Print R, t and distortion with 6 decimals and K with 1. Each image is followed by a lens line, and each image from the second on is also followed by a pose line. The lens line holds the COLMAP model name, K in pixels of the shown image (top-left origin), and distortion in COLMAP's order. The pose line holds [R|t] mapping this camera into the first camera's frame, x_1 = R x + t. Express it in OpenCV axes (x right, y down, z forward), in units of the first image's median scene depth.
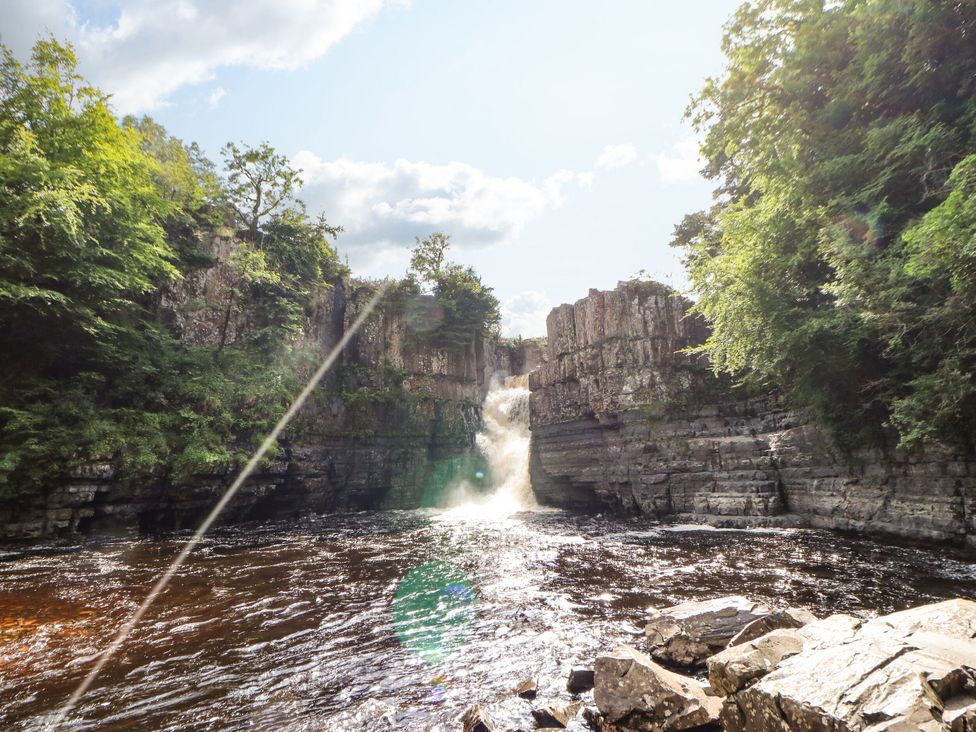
lens RADIAL K [[501.0, 0, 488.0], [0, 501.0, 366.0], [0, 0, 1]] dist [-0.001348, -0.002485]
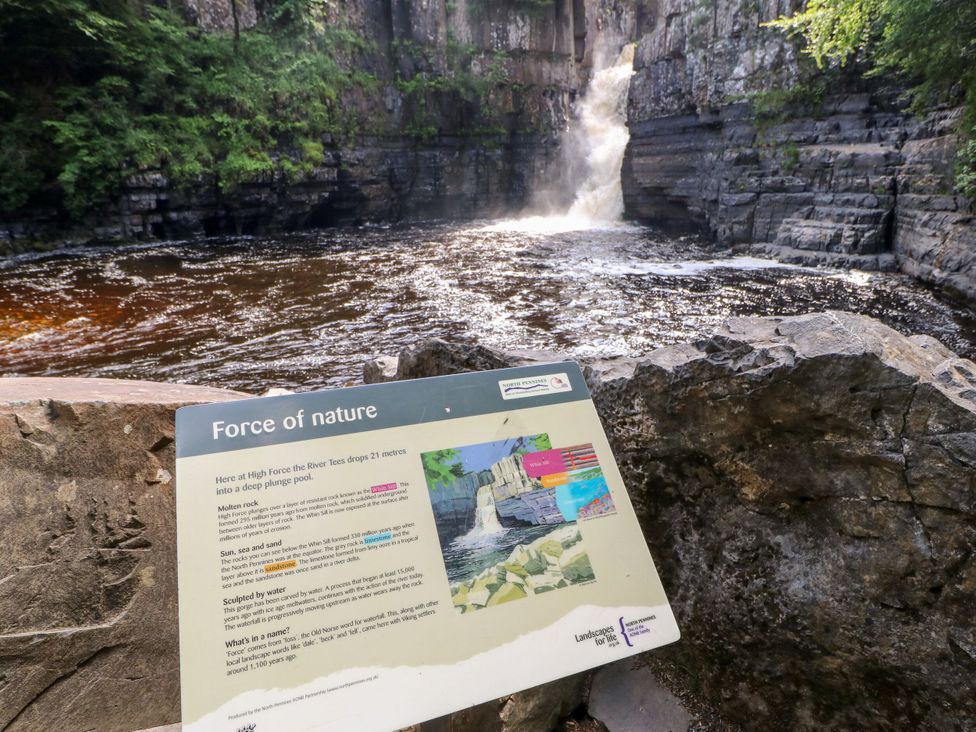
lens RADIAL K [[579.6, 0, 488.0], [0, 579.6, 366.0], [0, 0, 1]] dist [-0.001999, -0.004028]
pose [[0.961866, 0.102240, -0.253695, 0.202768], [0.044575, 0.856521, 0.514184, -0.040411], [0.269865, -0.505885, 0.819300, -0.007276]]
